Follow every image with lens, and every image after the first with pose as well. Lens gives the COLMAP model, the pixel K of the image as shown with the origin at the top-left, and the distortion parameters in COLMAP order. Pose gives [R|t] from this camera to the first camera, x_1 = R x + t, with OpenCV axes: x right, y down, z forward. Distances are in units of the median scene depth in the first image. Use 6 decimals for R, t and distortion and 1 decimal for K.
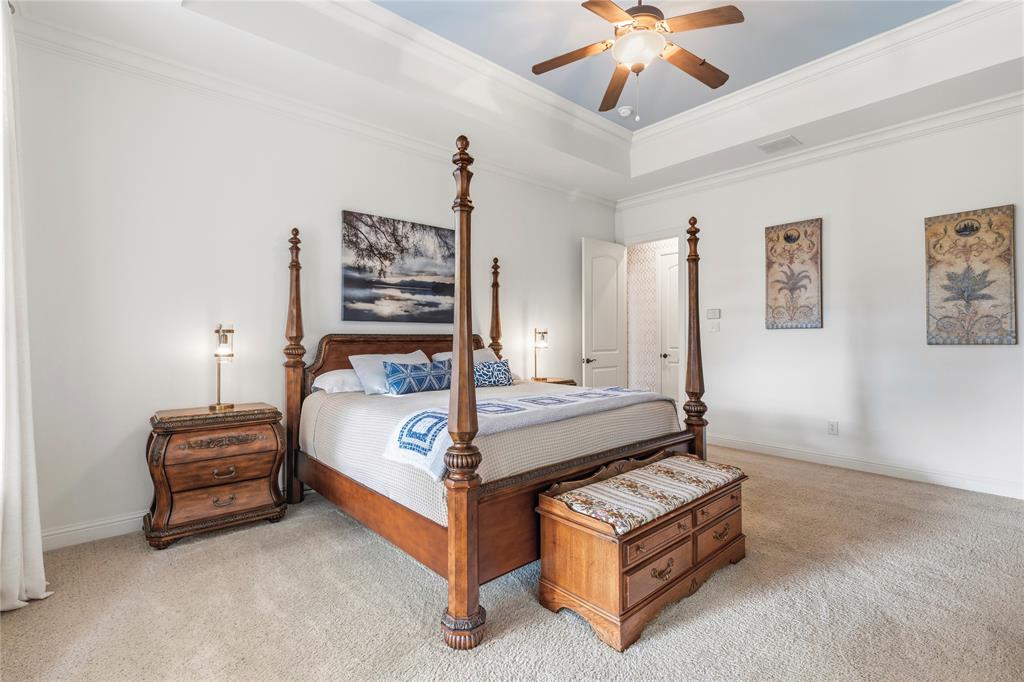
lens RADIAL K [[470.1, 0, 510.2], [0, 470.1, 339.1], [0, 0, 1]] dist [0.007449, -0.000070]
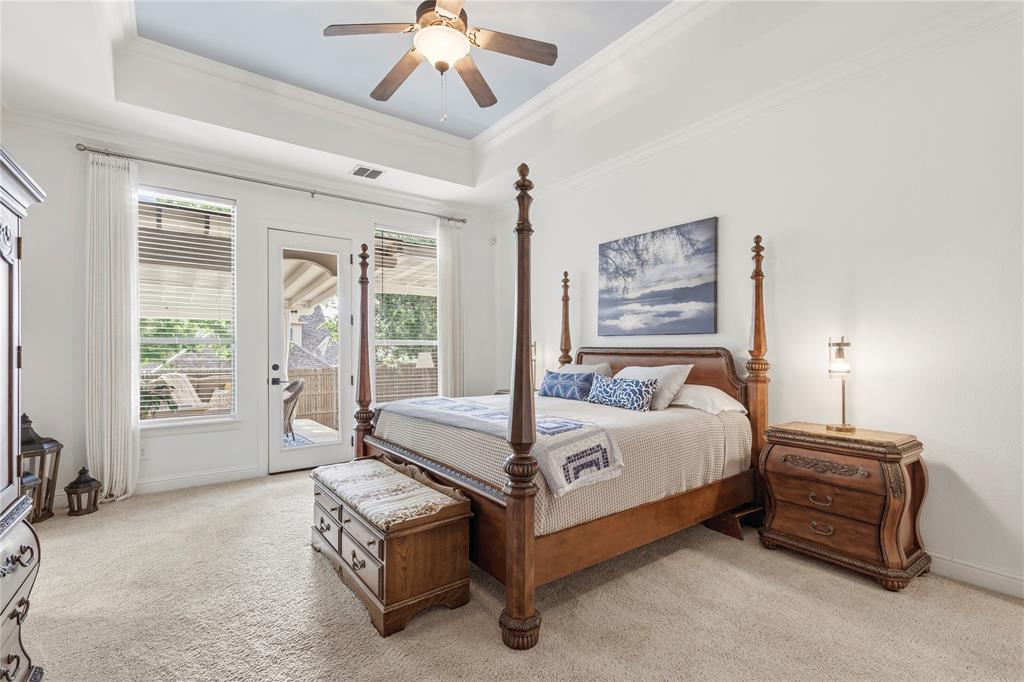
lens RADIAL K [[470.1, 0, 511.0], [0, 470.1, 345.1], [0, 0, 1]] dist [0.007449, -0.000070]
pose [[-0.100734, -0.004546, -0.994903, 0.811147], [-0.009379, 0.999949, -0.003619, -0.008863], [0.994869, 0.008967, -0.100771, 0.842243]]
